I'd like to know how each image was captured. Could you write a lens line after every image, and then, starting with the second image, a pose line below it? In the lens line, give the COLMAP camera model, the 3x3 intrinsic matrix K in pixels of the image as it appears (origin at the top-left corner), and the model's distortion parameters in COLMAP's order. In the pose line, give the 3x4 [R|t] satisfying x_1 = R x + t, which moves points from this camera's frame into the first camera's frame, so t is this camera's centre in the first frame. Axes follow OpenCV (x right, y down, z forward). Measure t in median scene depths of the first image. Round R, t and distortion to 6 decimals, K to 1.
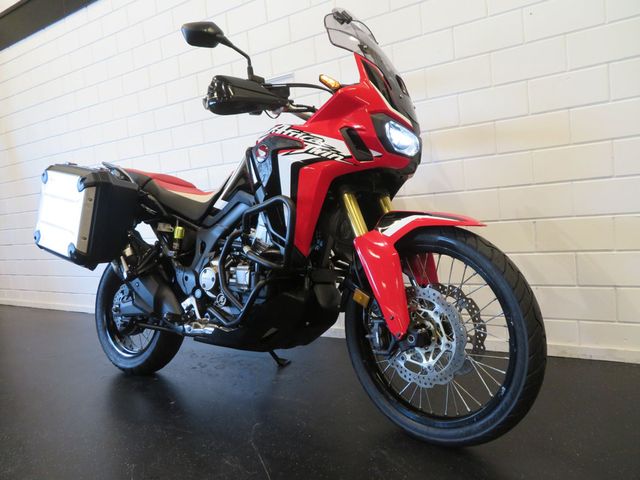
lens RADIAL K [[453.8, 0, 320.0], [0, 453.8, 240.0], [0, 0, 1]] dist [-0.008841, -0.000264]
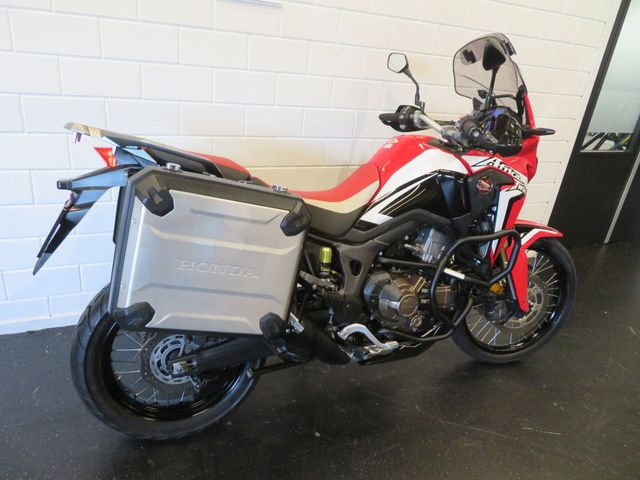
lens RADIAL K [[453.8, 0, 320.0], [0, 453.8, 240.0], [0, 0, 1]] dist [-0.008841, -0.000264]
pose [[0.532051, -0.181922, 0.826938, -1.340906], [-0.073187, 0.963109, 0.258968, -0.340094], [-0.843543, -0.198306, 0.499109, 0.831736]]
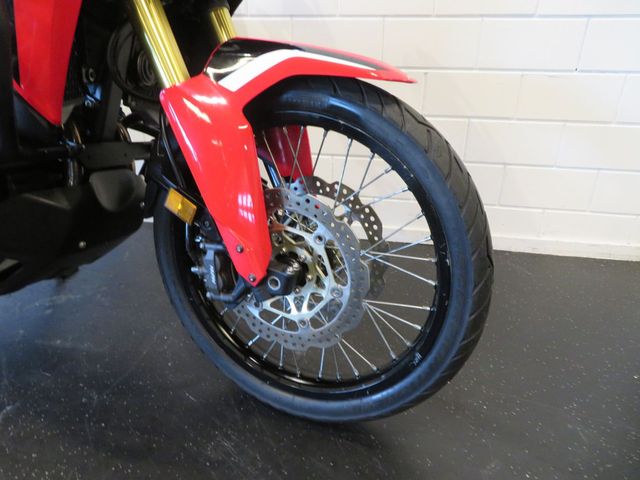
lens RADIAL K [[453.8, 0, 320.0], [0, 453.8, 240.0], [0, 0, 1]] dist [-0.008841, -0.000264]
pose [[0.930266, -0.067799, 0.360567, 0.049661], [-0.058842, 0.942484, 0.329031, -0.023410], [-0.362137, -0.327303, 0.872771, 0.476464]]
